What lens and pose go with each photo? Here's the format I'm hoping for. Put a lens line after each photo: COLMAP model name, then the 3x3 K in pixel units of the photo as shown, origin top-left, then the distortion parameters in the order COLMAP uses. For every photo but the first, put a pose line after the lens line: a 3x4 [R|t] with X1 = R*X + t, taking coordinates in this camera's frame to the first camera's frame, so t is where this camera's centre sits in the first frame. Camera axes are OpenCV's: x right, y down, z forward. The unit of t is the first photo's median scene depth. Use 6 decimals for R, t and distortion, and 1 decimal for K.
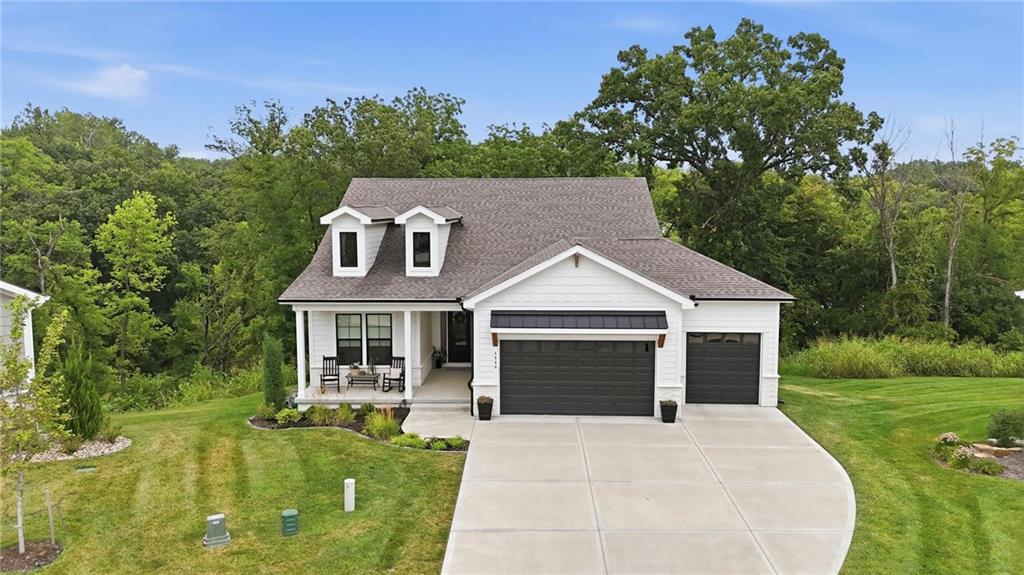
lens RADIAL K [[752.9, 0, 512.0], [0, 752.9, 287.5], [0, 0, 1]] dist [0.074272, -0.079816]
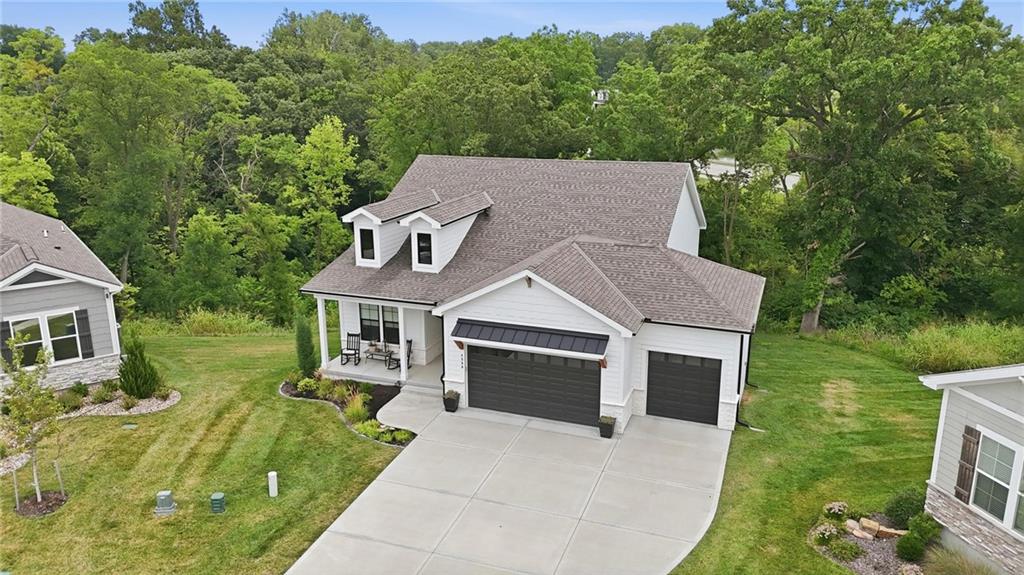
lens RADIAL K [[752.9, 0, 512.0], [0, 752.9, 287.5], [0, 0, 1]] dist [0.074272, -0.079816]
pose [[0.948002, 0.083051, -0.307237, 0.381985], [-0.032934, 0.985769, 0.164849, -0.198181], [0.316556, -0.146158, 0.937246, -0.015480]]
